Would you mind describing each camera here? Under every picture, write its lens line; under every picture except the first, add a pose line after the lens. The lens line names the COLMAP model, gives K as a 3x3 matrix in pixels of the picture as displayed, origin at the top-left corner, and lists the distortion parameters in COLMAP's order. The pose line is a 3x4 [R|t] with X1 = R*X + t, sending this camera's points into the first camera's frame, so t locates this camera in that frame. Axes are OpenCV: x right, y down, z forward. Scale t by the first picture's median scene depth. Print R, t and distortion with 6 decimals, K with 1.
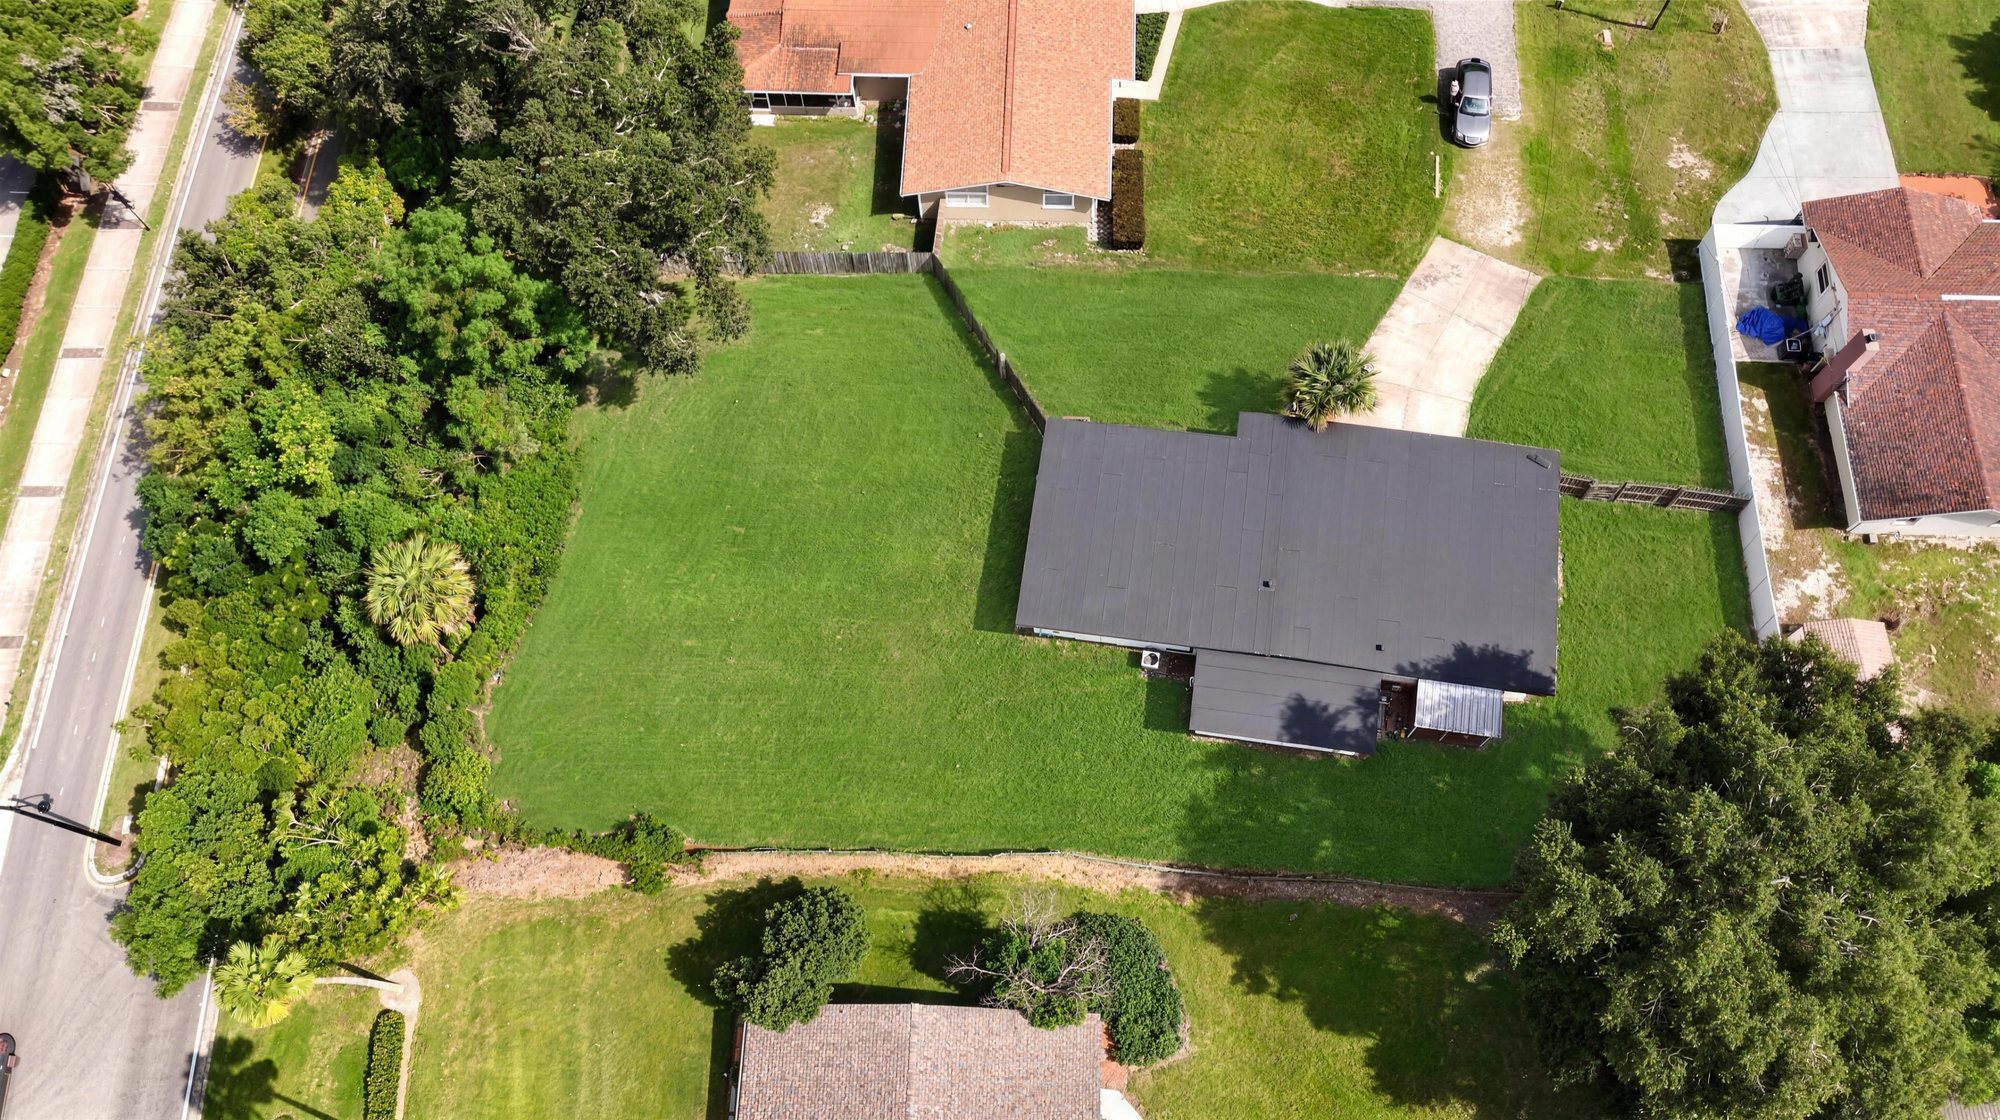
lens RADIAL K [[1490.1, 0, 1011.5], [0, 1490.1, 539.7], [0, 0, 1]] dist [0.079468, -0.062468]
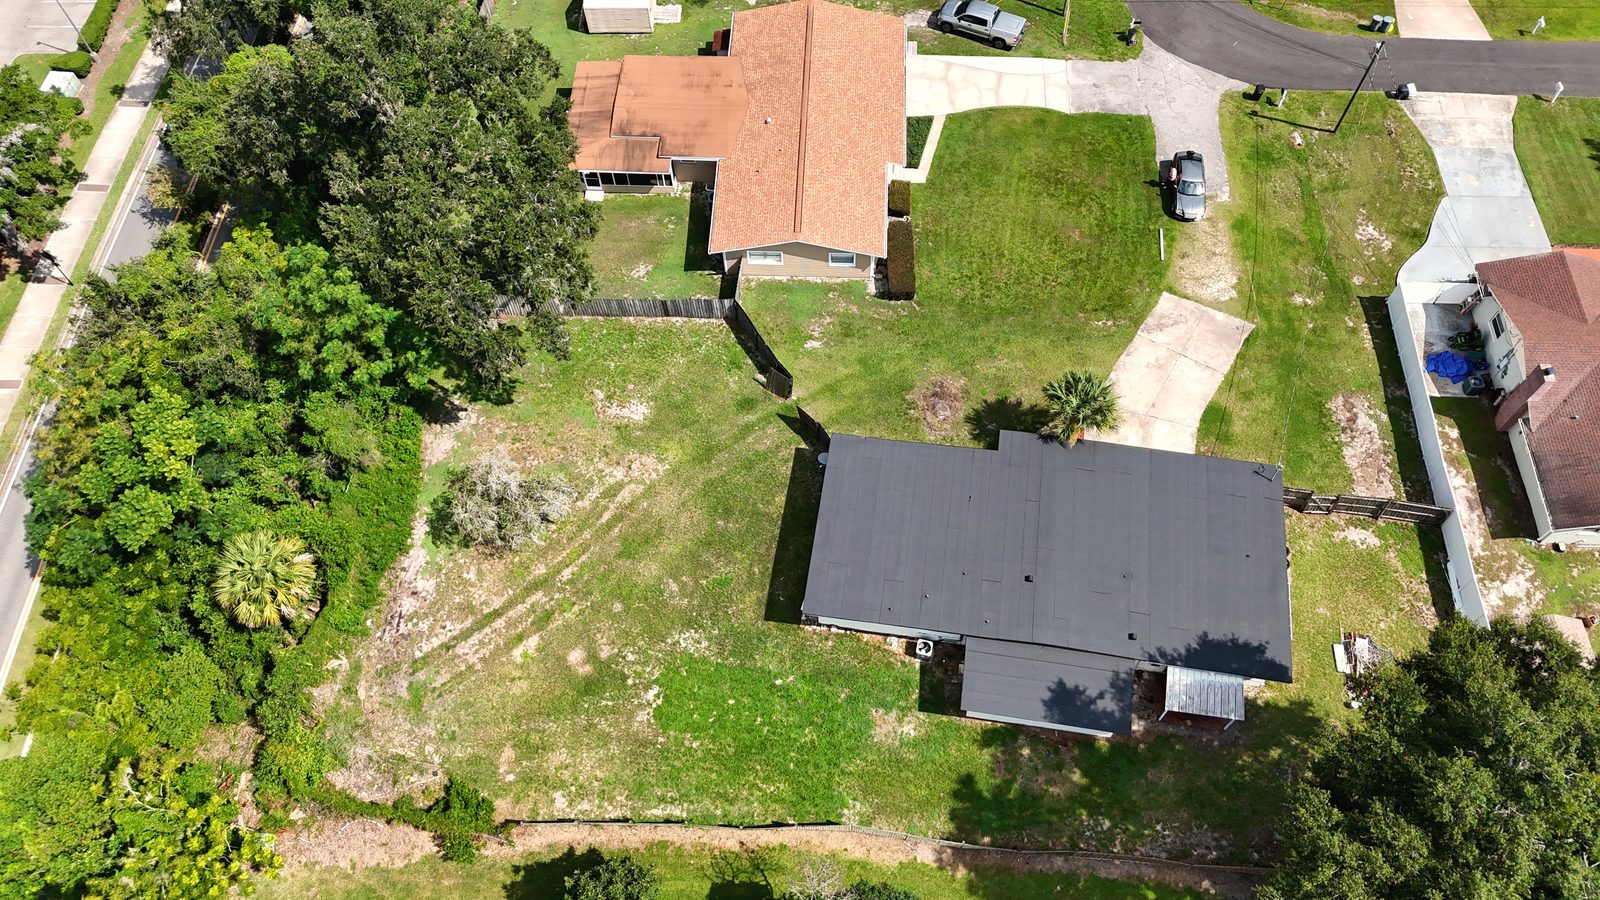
lens RADIAL K [[1173.0, 0, 807.5], [0, 1173.0, 451.0], [0, 0, 1]] dist [0.092567, -0.093789]
pose [[0.999968, 0.007478, 0.002706, 0.002771], [-0.007082, 0.992142, -0.124915, 0.043553], [-0.003619, 0.124892, 0.992164, 0.107231]]
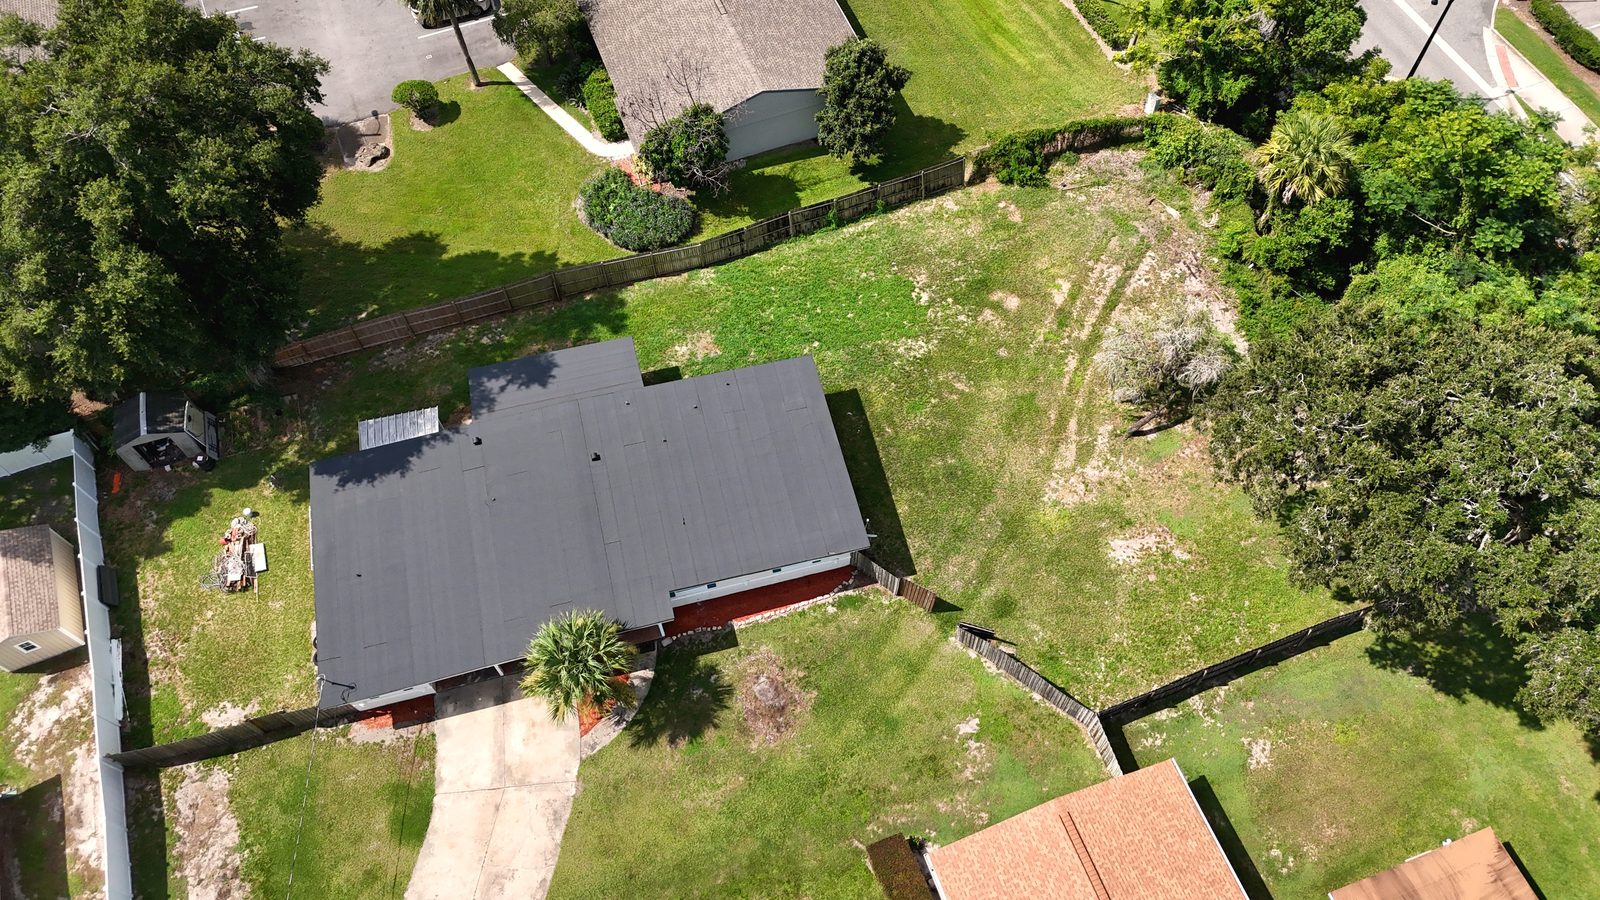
lens RADIAL K [[1192.1, 0, 809.2], [0, 1192.1, 433.8], [0, 0, 1]] dist [0.079468, -0.062468]
pose [[-0.921344, 0.355536, -0.157224, 0.150894], [-0.341126, -0.545446, 0.765586, -0.601850], [0.186436, 0.759001, 0.623826, 0.481219]]
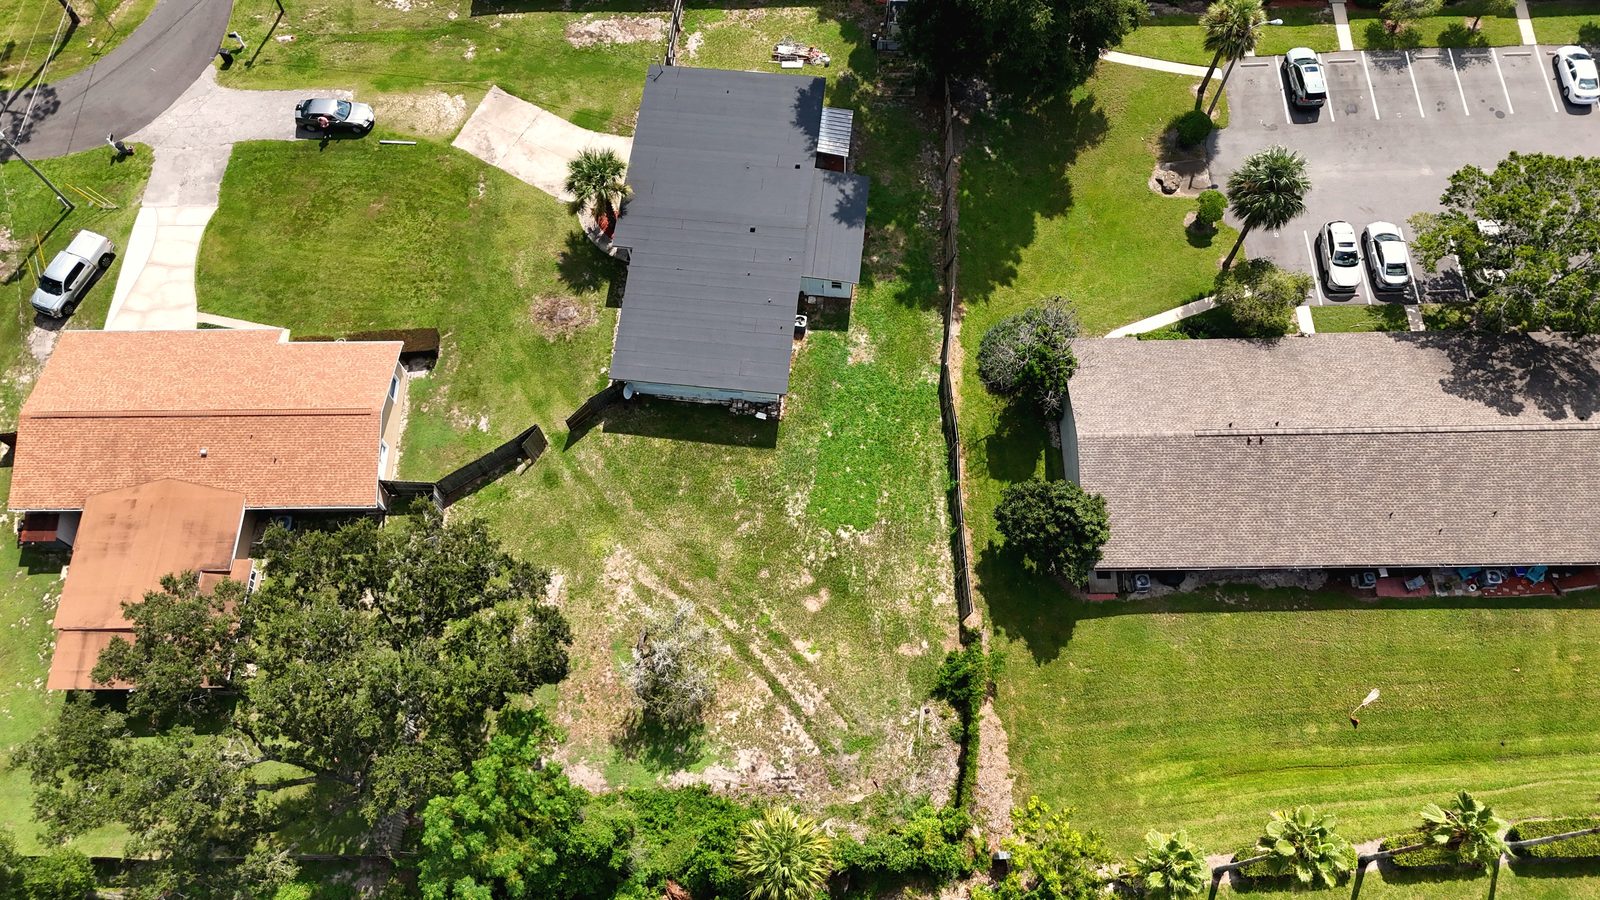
lens RADIAL K [[1182.7, 0, 800.0], [0, 1182.7, 450.0], [0, 0, 1]] dist [0.131977, -0.175225]
pose [[-0.040027, -0.895285, 0.443691, -0.478836], [0.933643, 0.124679, 0.335805, -0.260846], [-0.355961, 0.427691, 0.830887, 0.146438]]
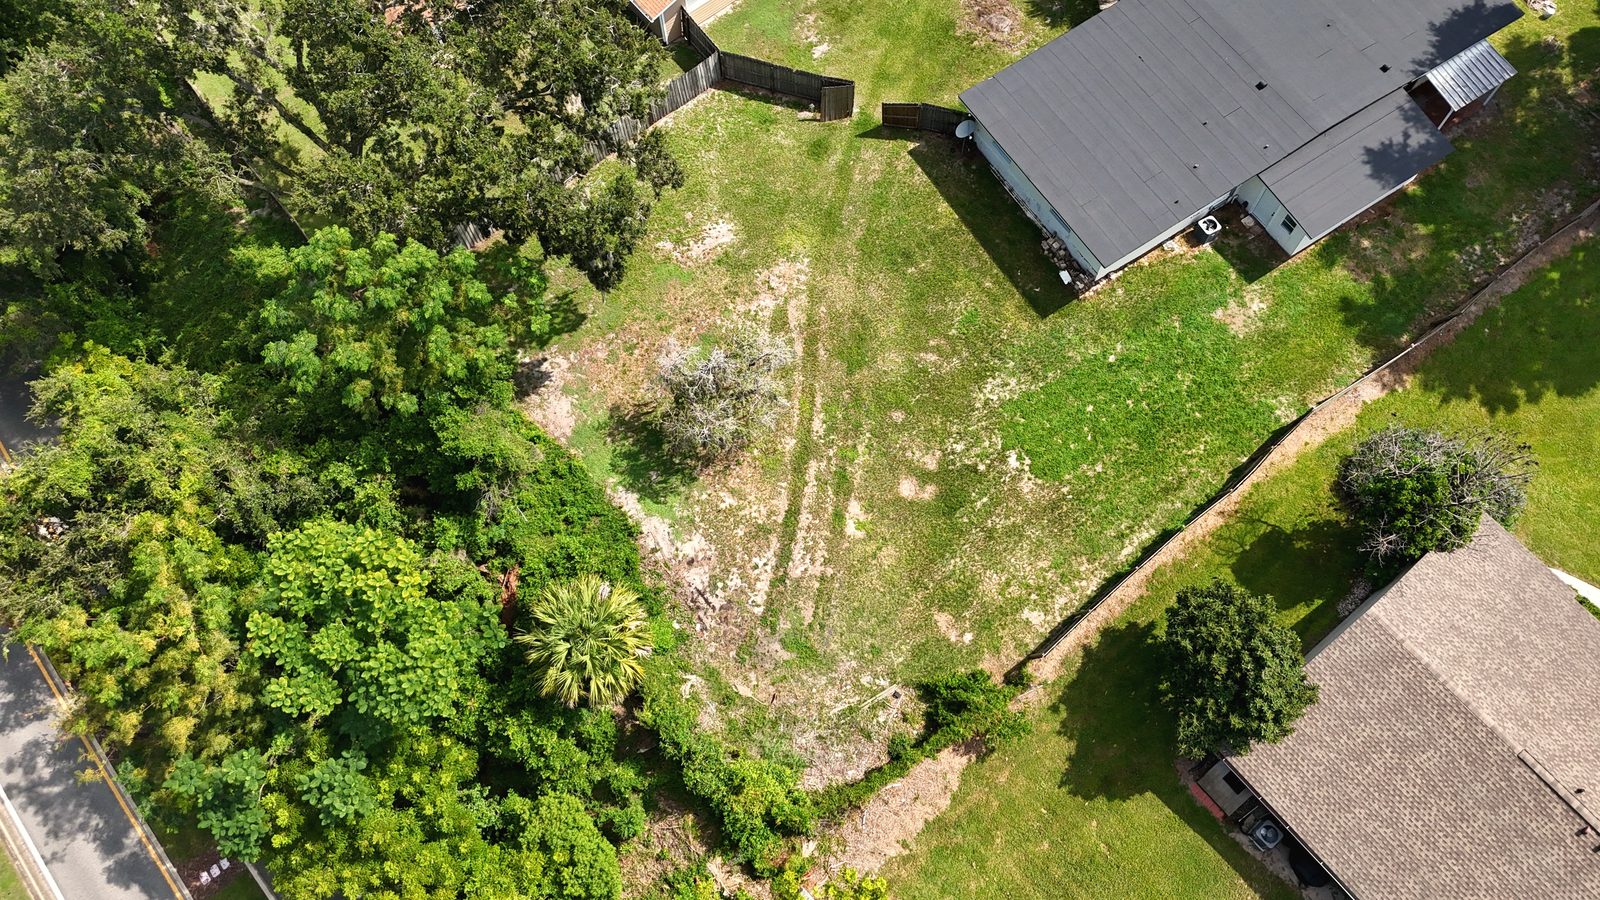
lens RADIAL K [[1161.6, 0, 798.4], [0, 1161.6, 445.9], [0, 0, 1]] dist [0.169296, -0.345398]
pose [[0.752058, -0.605343, 0.260708, -0.381915], [0.609717, 0.789194, 0.073609, -0.025125], [-0.250308, 0.103599, 0.962607, 0.335101]]
